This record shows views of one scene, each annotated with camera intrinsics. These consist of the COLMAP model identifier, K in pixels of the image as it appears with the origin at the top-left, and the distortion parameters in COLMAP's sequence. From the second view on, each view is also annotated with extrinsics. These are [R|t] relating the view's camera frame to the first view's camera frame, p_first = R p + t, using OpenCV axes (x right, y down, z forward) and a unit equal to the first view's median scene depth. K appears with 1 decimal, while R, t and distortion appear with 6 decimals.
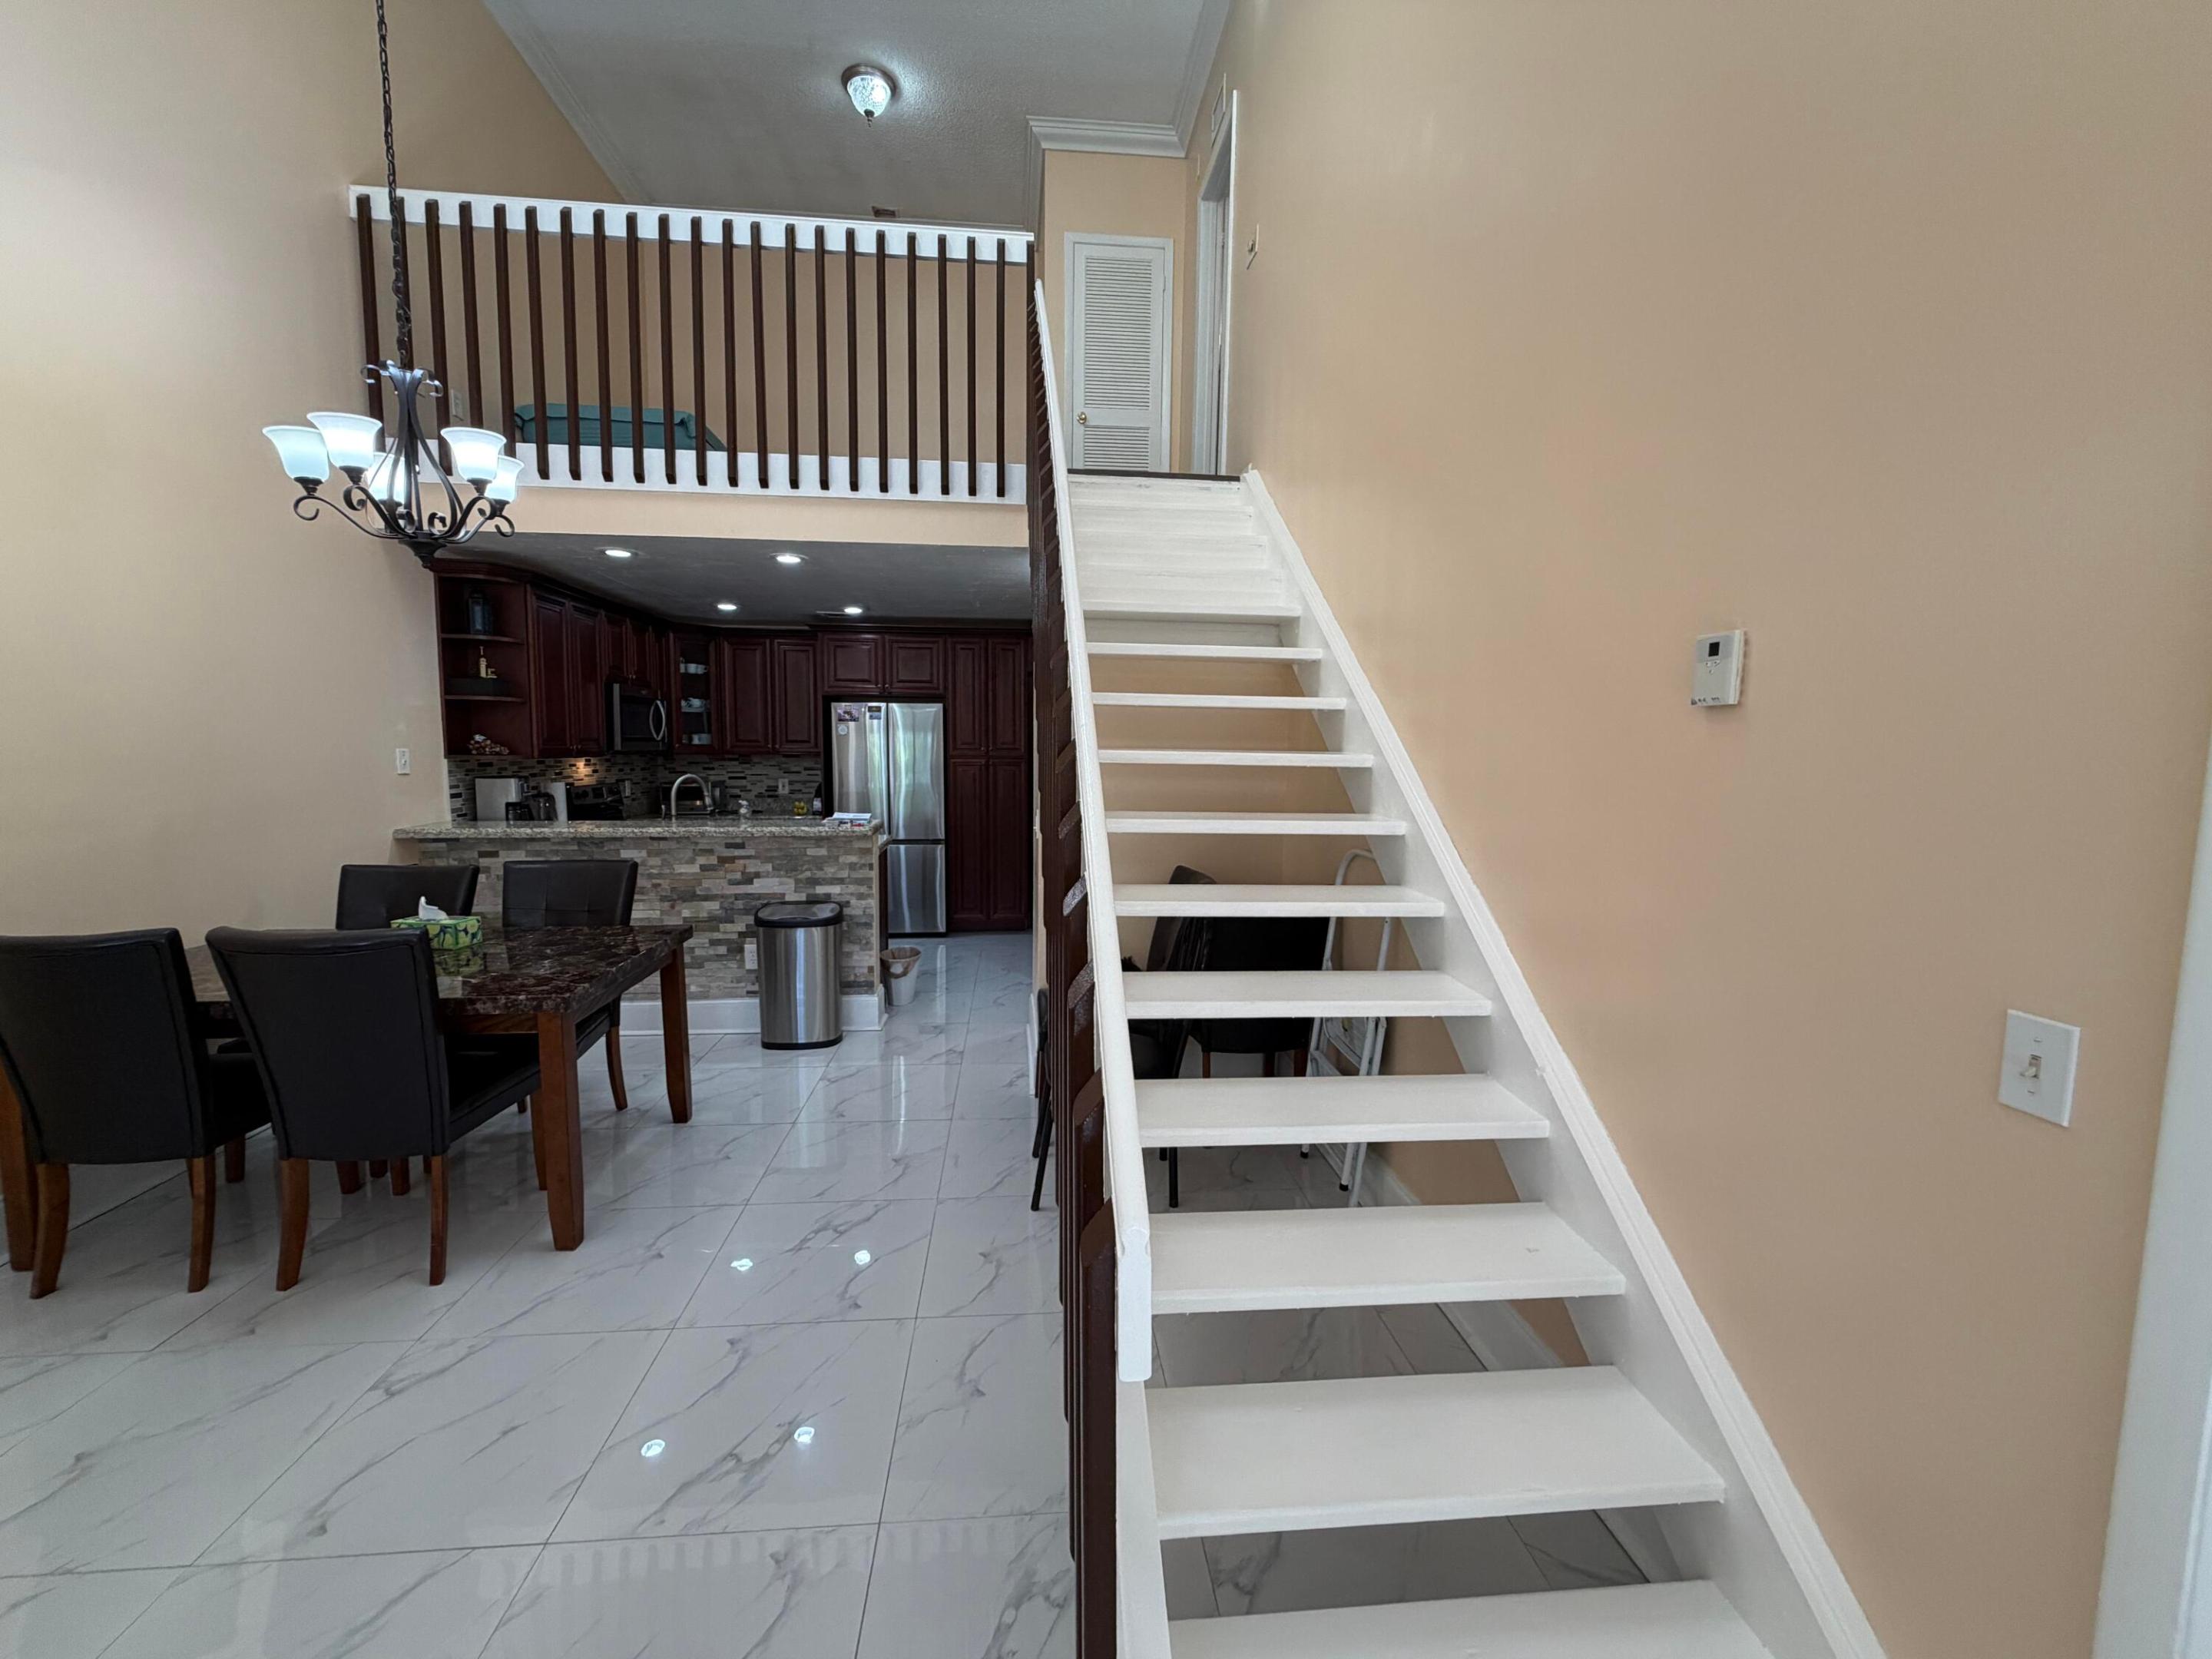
lens RADIAL K [[884.2, 0, 1093.8], [0, 884.2, 828.9], [0, 0, 1]] dist [0.001384, -0.000180]
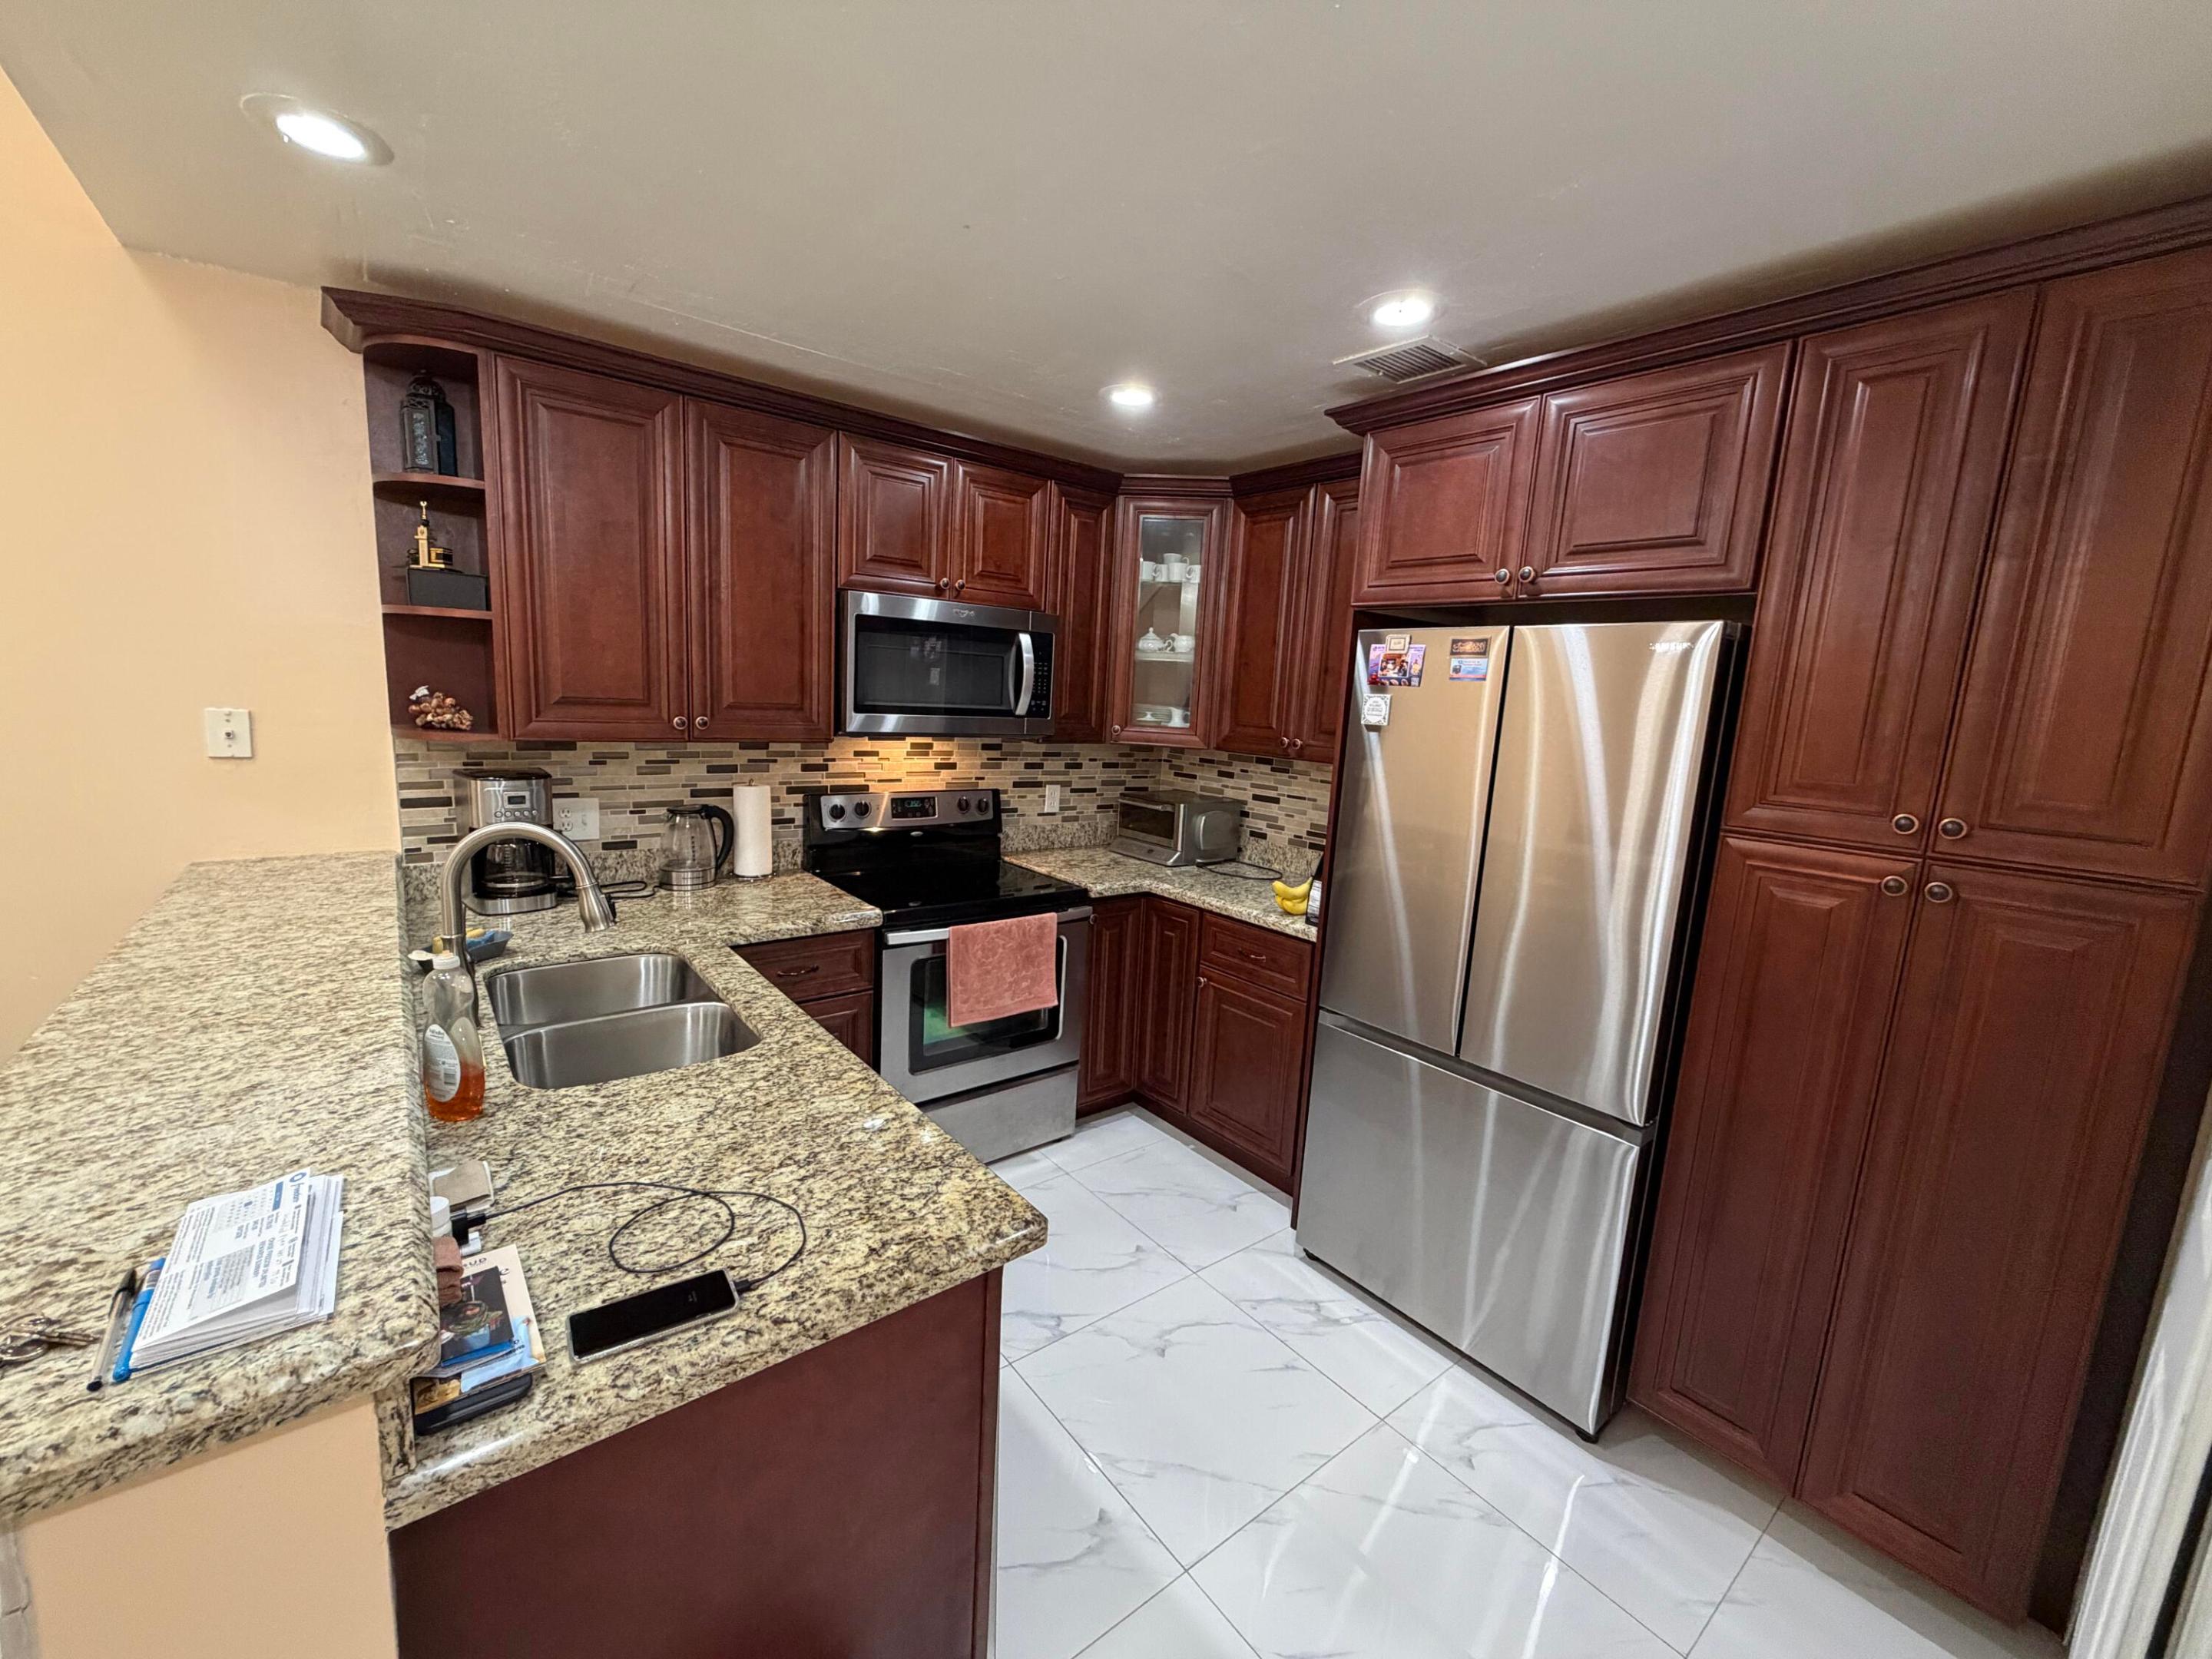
lens RADIAL K [[884.2, 0, 1095.3], [0, 884.2, 832.2], [0, 0, 1]] dist [0.001384, -0.000180]
pose [[0.540312, 0.156674, -0.826750, -0.071341], [-0.128313, 0.986364, 0.103064, -0.124408], [0.831624, 0.050397, 0.553048, 1.037615]]
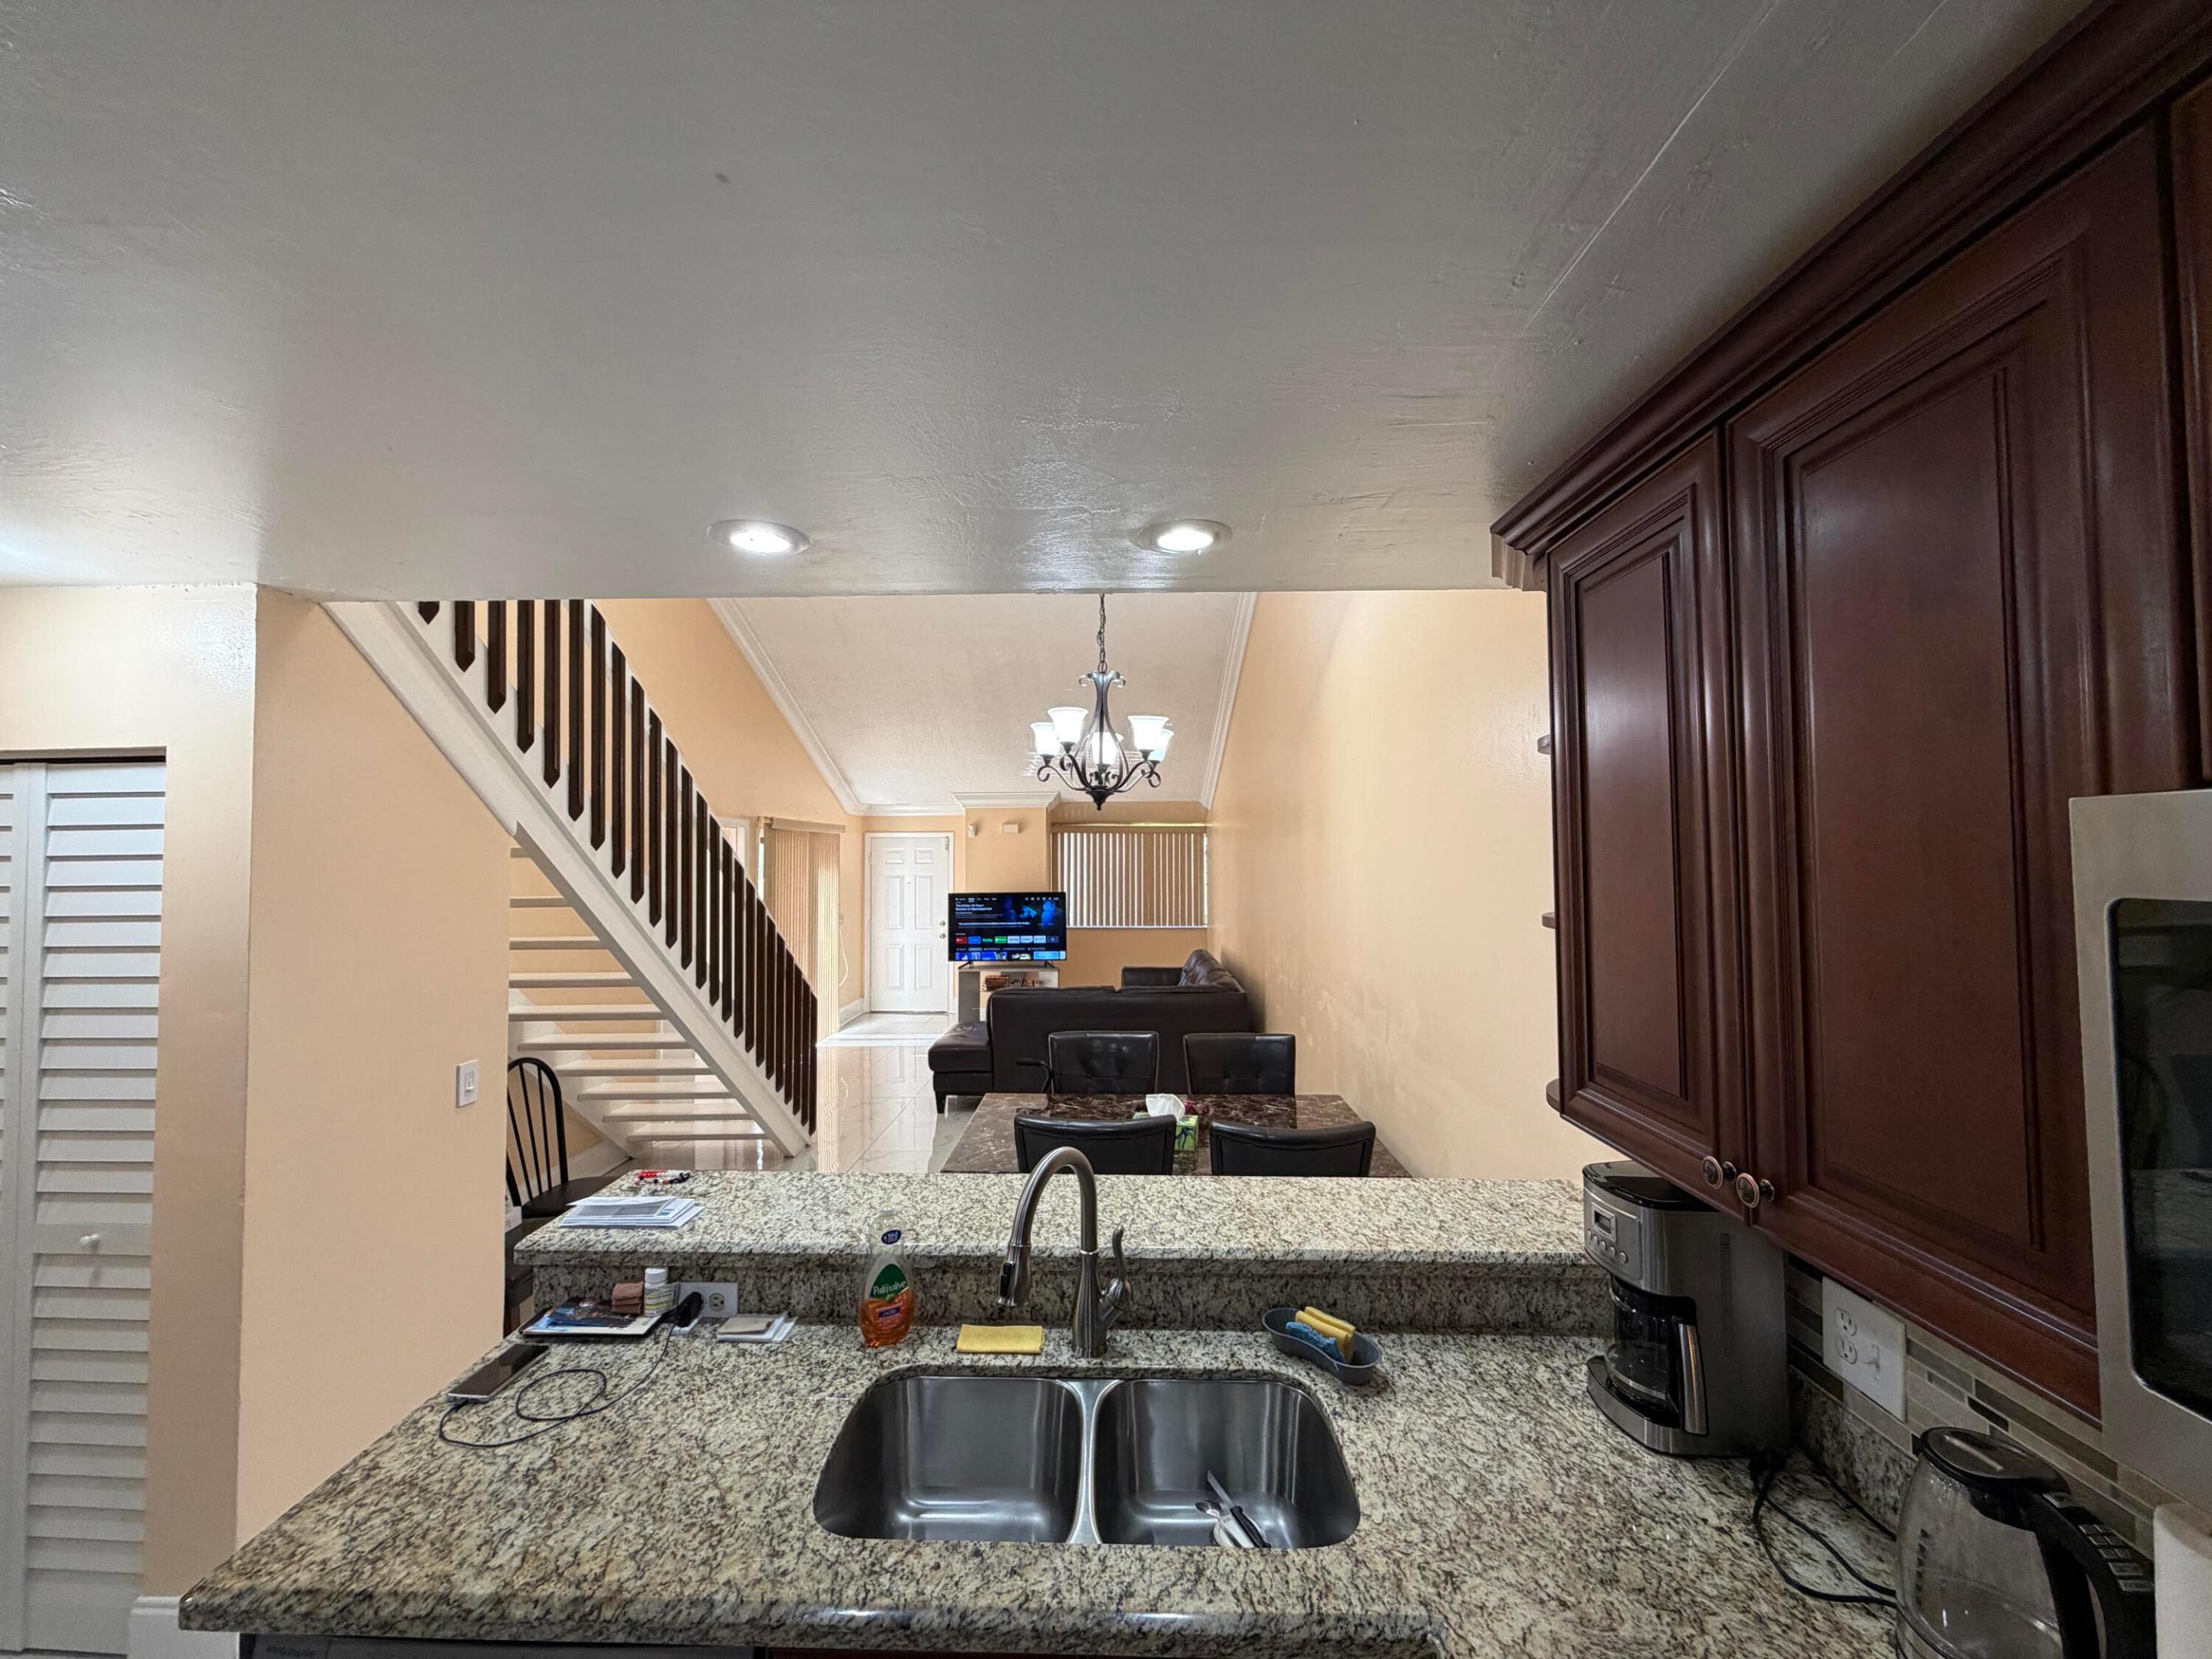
lens RADIAL K [[884.2, 0, 1094.9], [0, 884.2, 831.7], [0, 0, 1]] dist [0.001384, -0.000180]
pose [[-0.992420, -0.000781, 0.122887, -0.529999], [0.007458, 0.997754, 0.066568, -0.203587], [-0.122663, 0.066980, -0.990186, 1.354184]]
